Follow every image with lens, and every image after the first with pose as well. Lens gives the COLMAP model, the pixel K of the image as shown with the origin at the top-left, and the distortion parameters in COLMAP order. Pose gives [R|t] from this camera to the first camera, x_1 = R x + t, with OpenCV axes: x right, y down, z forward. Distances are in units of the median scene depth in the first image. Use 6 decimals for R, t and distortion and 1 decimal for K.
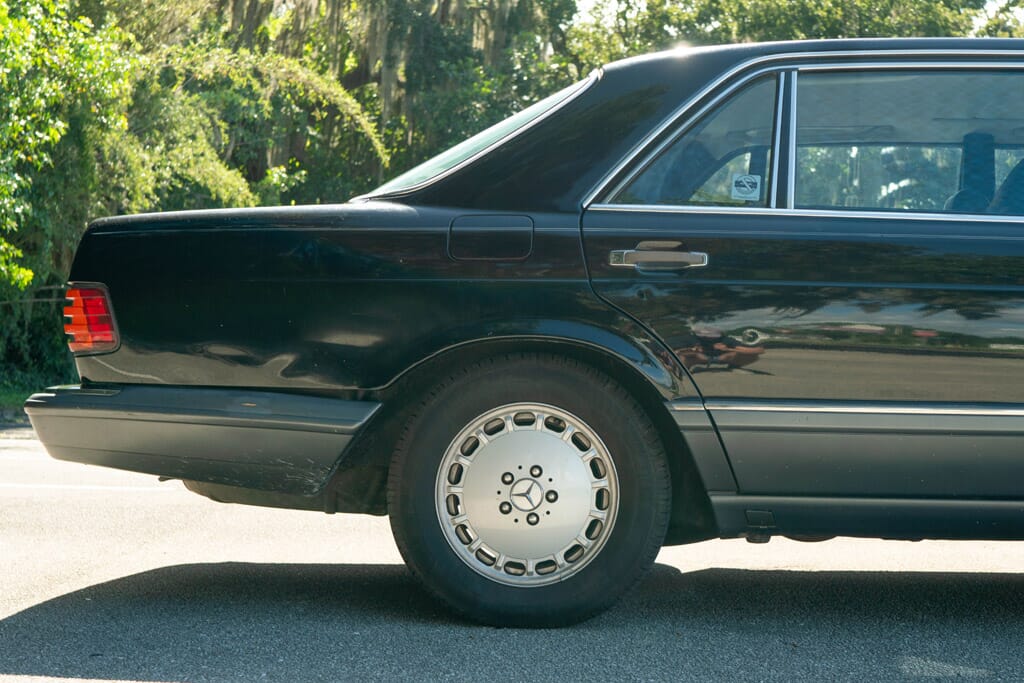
lens RADIAL K [[1540.2, 0, 511.9], [0, 1540.2, 342.8], [0, 0, 1]] dist [0.000581, 0.000000]
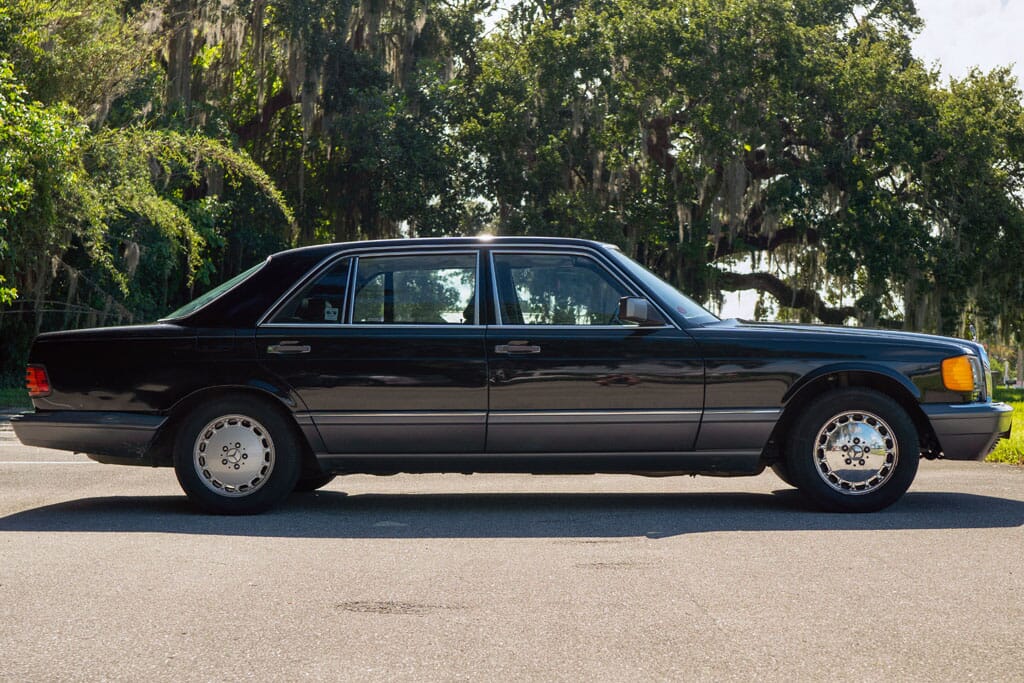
lens RADIAL K [[1836.3, 0, 509.7], [0, 1836.3, 343.8], [0, 0, 1]] dist [0.018222, 0.000000]
pose [[0.999175, -0.025050, -0.031979, 0.159802], [0.025937, 0.999282, 0.027627, -0.040731], [0.031264, -0.028433, 0.999107, -0.527635]]
